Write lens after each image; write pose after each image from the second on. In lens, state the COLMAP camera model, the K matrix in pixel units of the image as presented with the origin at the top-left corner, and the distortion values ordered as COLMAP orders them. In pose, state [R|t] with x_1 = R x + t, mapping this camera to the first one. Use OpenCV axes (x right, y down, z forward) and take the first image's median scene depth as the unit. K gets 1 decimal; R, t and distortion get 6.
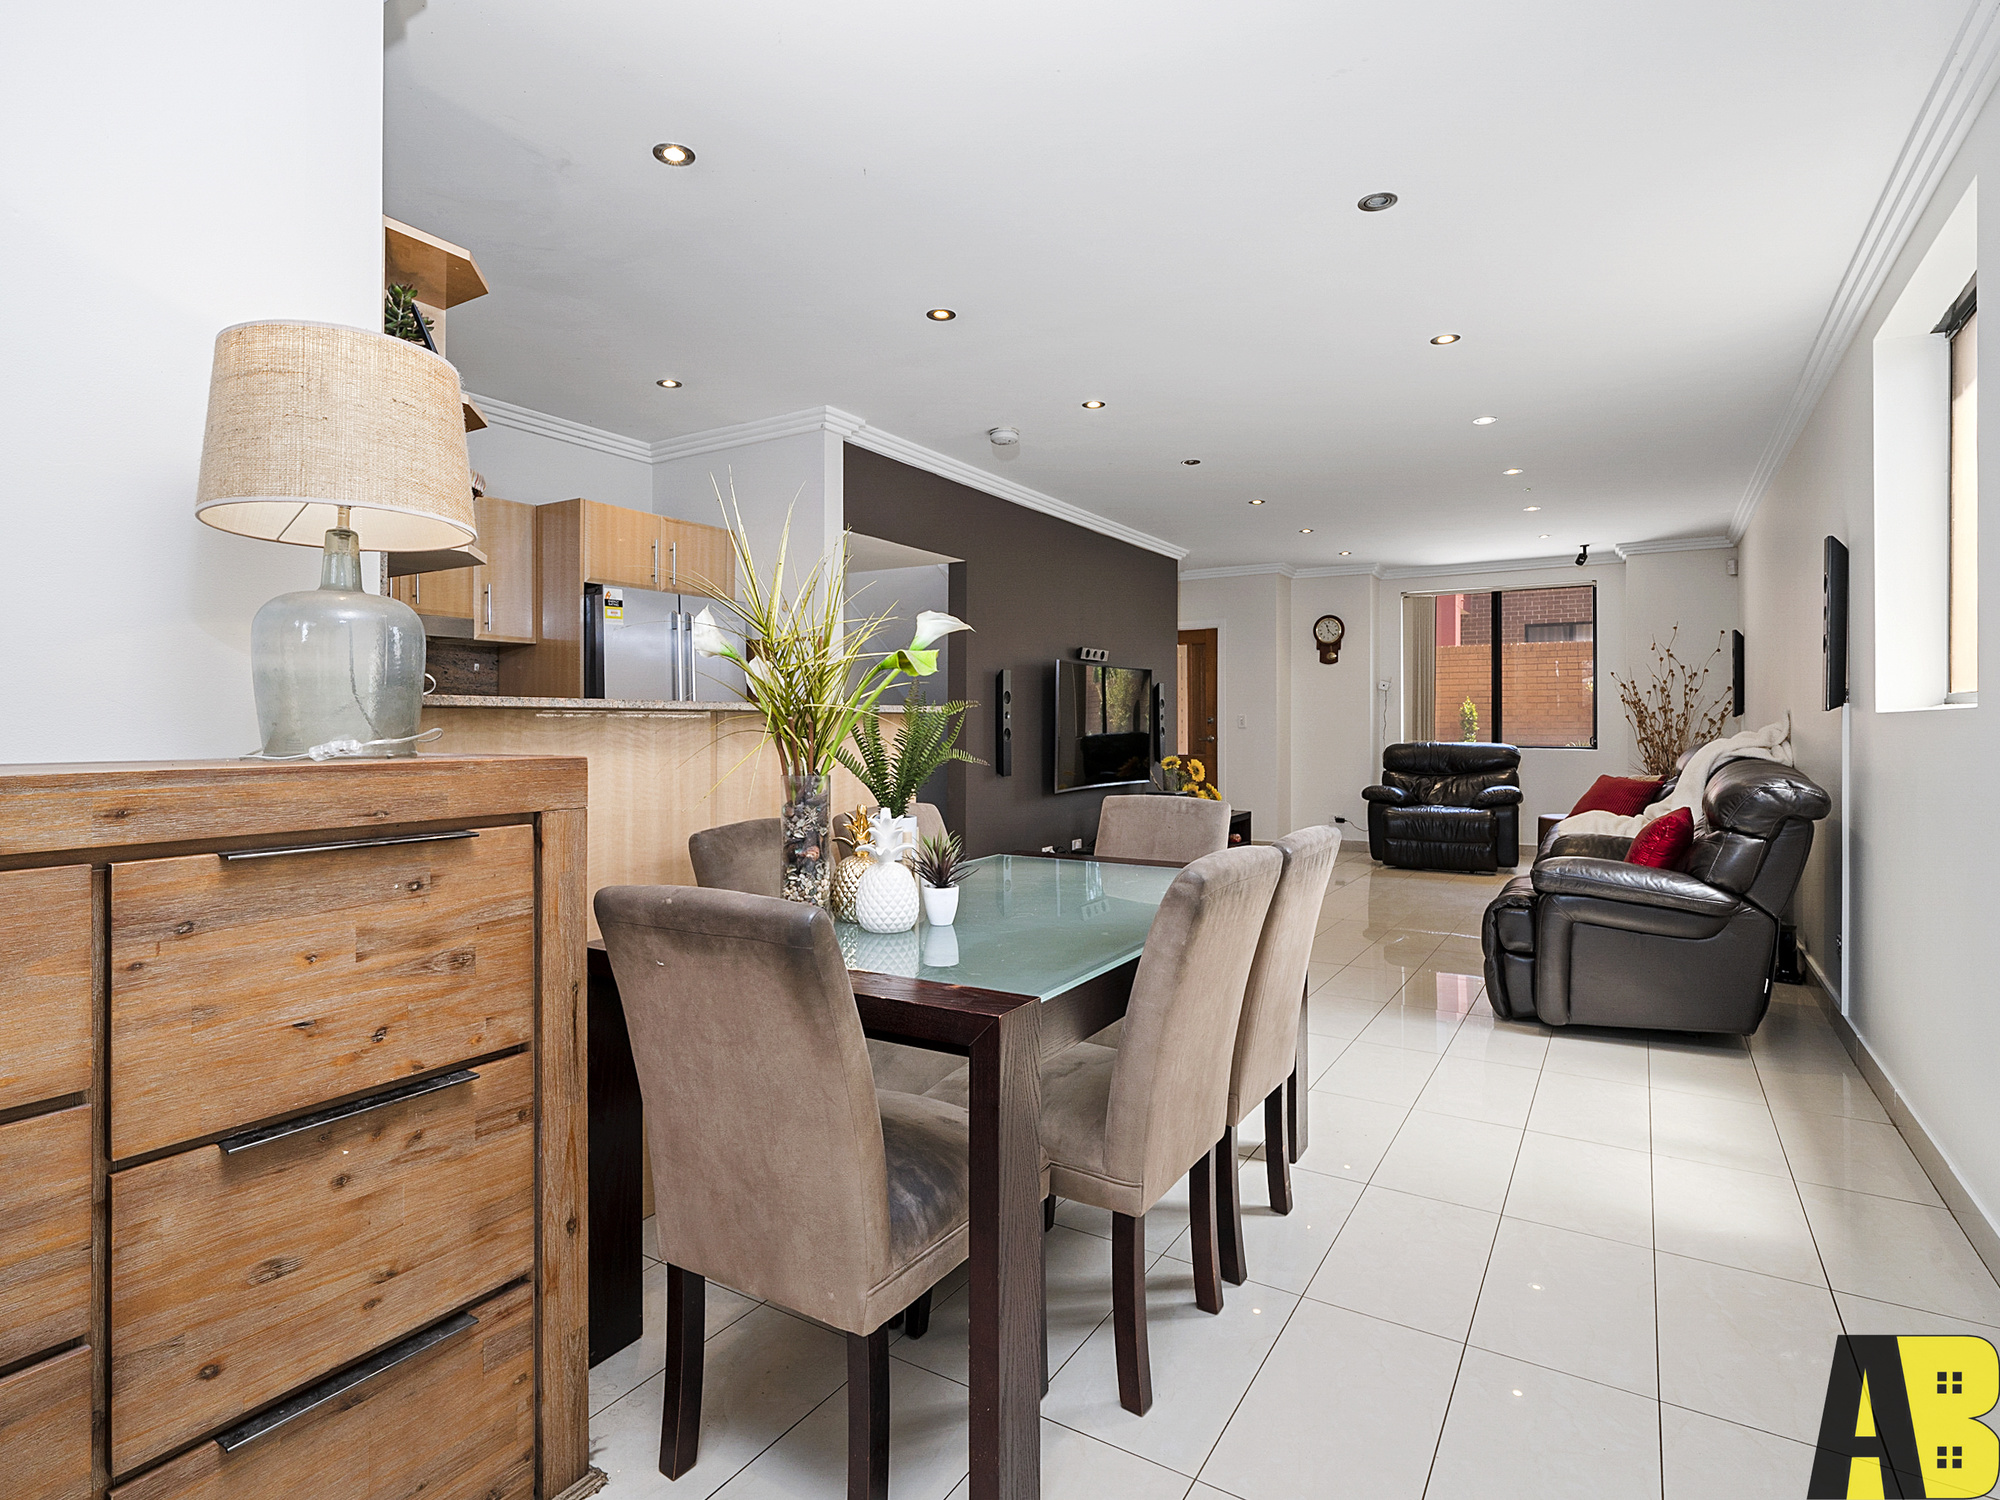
lens RADIAL K [[1022.7, 0, 1000.0], [0, 1022.7, 750.0], [0, 0, 1]] dist [-0.001370, -0.000167]
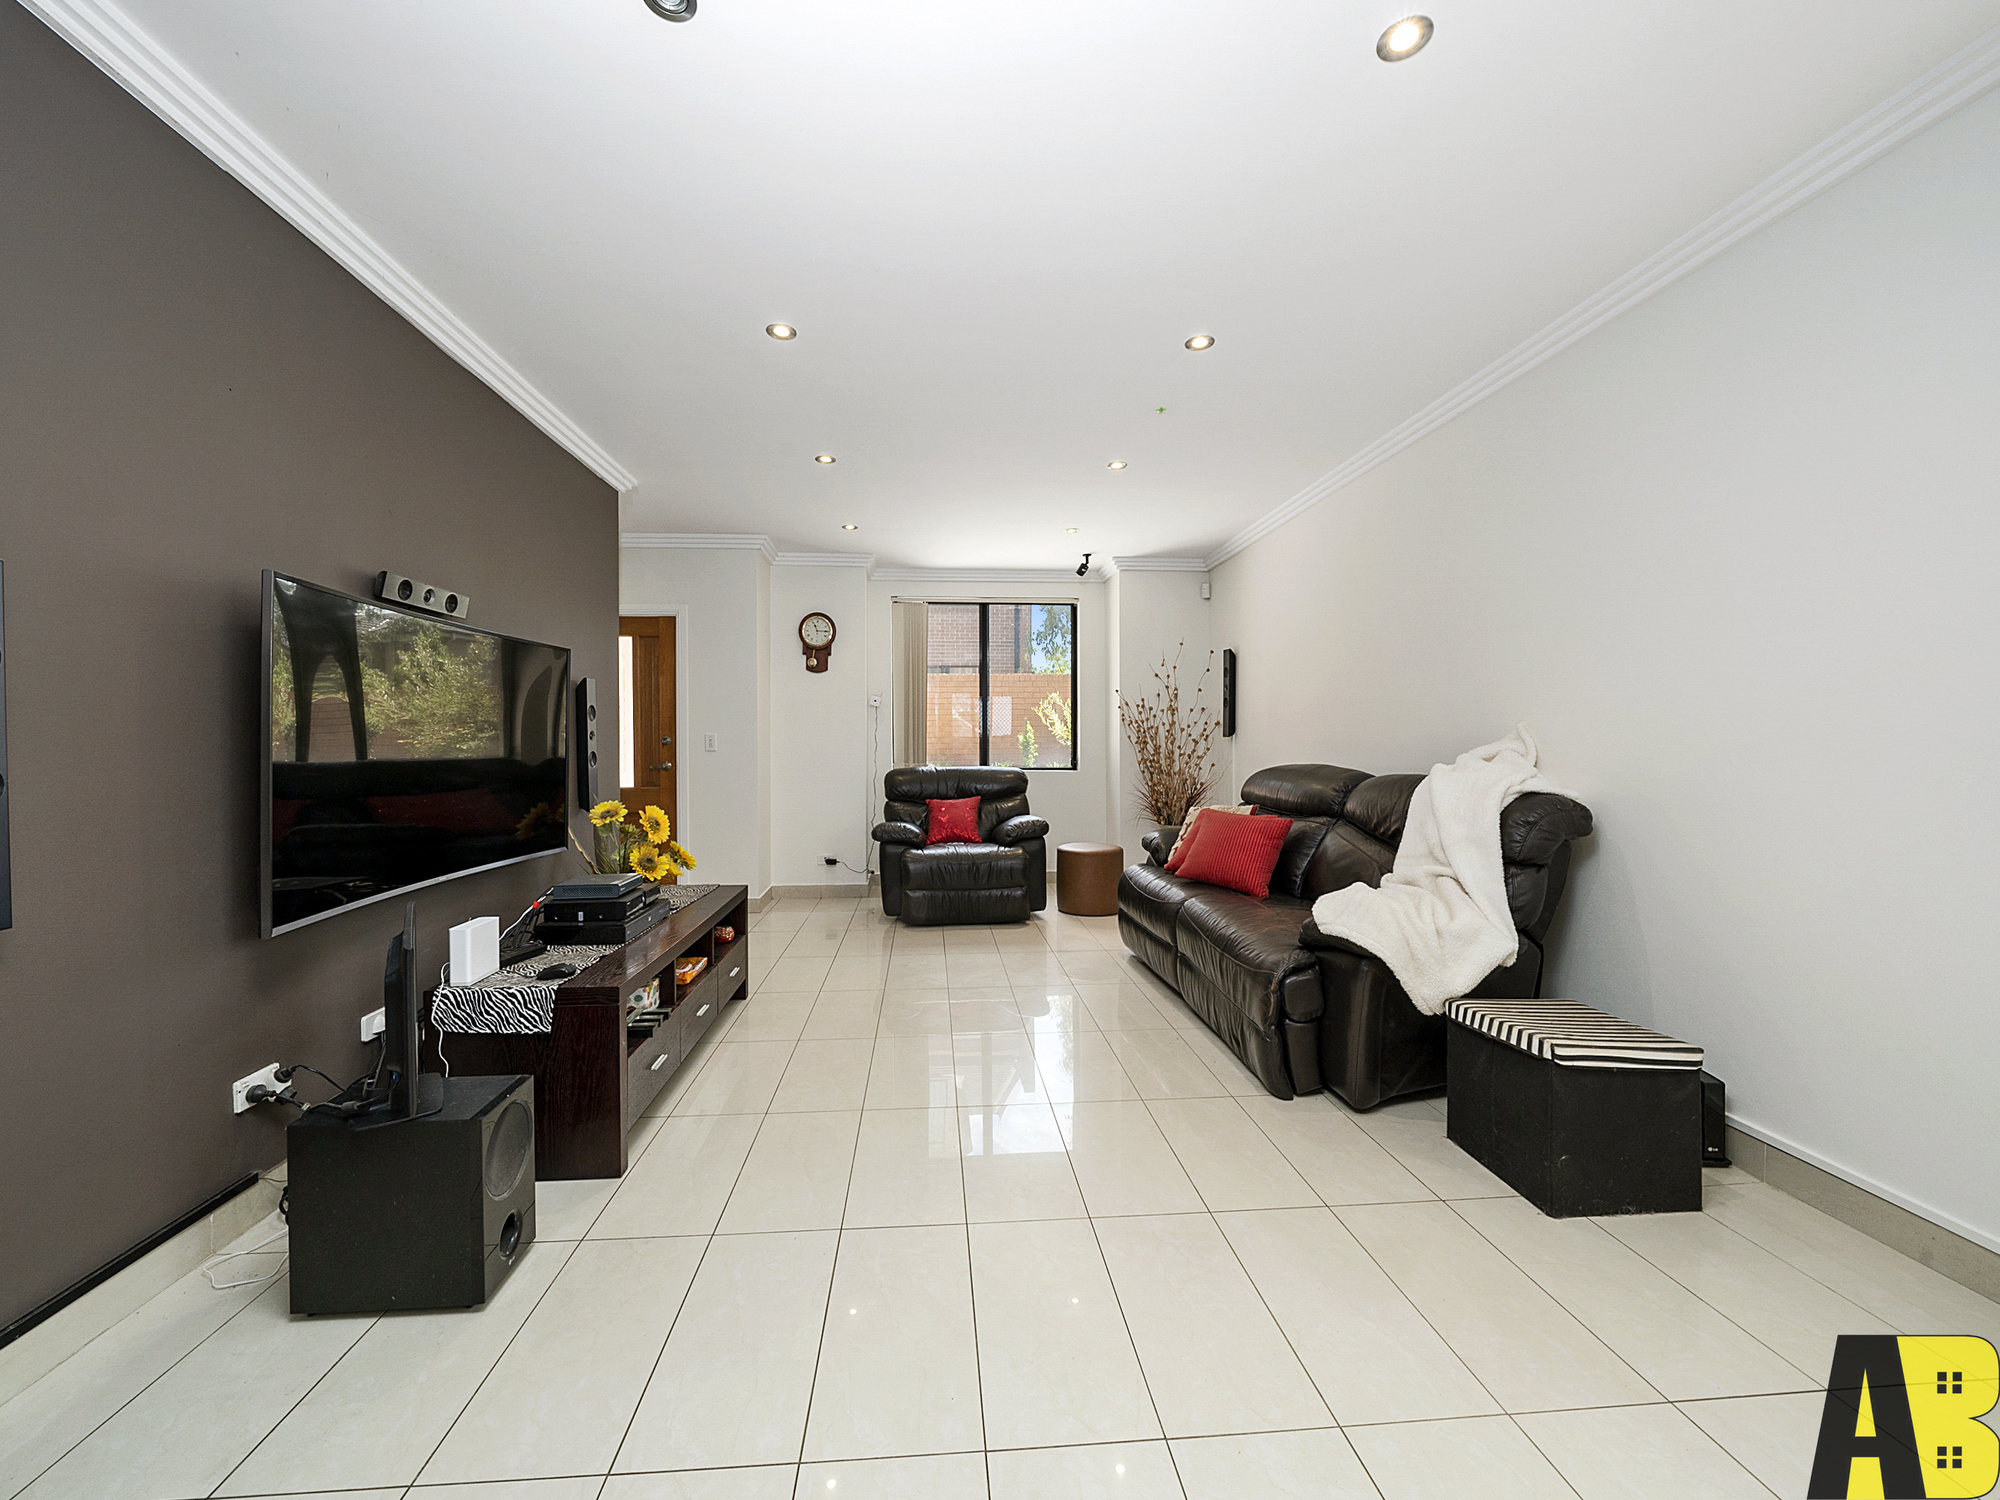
lens RADIAL K [[772.9, 0, 972.6], [0, 772.9, 741.8], [0, 0, 1]] dist [-0.011151, 0.000350]
pose [[0.822267, -0.000184, 0.569102, 0.079313], [0.018068, 0.999504, -0.025784, -0.011355], [-0.568815, 0.031484, 0.821862, 0.469344]]
